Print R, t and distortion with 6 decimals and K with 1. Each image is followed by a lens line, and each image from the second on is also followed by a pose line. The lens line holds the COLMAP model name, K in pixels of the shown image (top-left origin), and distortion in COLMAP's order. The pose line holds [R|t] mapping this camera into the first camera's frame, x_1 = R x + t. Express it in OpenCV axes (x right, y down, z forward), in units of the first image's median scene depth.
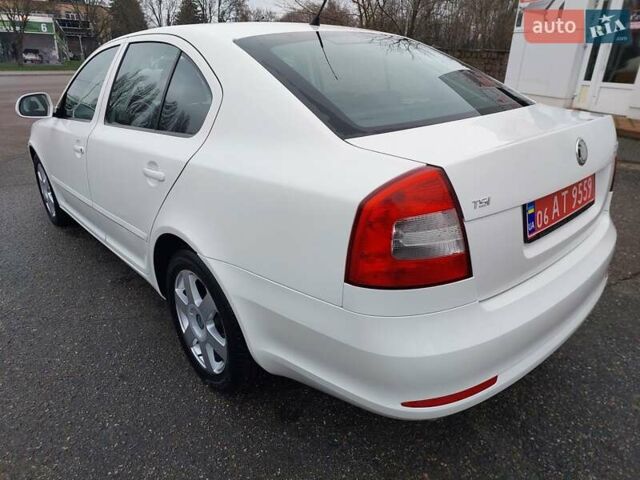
lens RADIAL K [[432.1, 0, 316.7], [0, 432.1, 249.3], [0, 0, 1]] dist [0.021379, -0.002689]
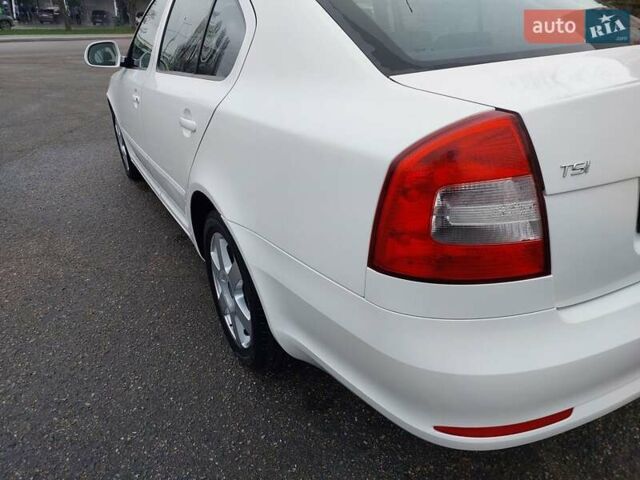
lens RADIAL K [[432.1, 0, 316.7], [0, 432.1, 249.3], [0, 0, 1]] dist [0.021379, -0.002689]
pose [[0.979774, 0.084783, -0.181257, 0.075996], [-0.071390, 0.994300, 0.079189, -0.004943], [0.186938, -0.064648, 0.980242, 0.161920]]
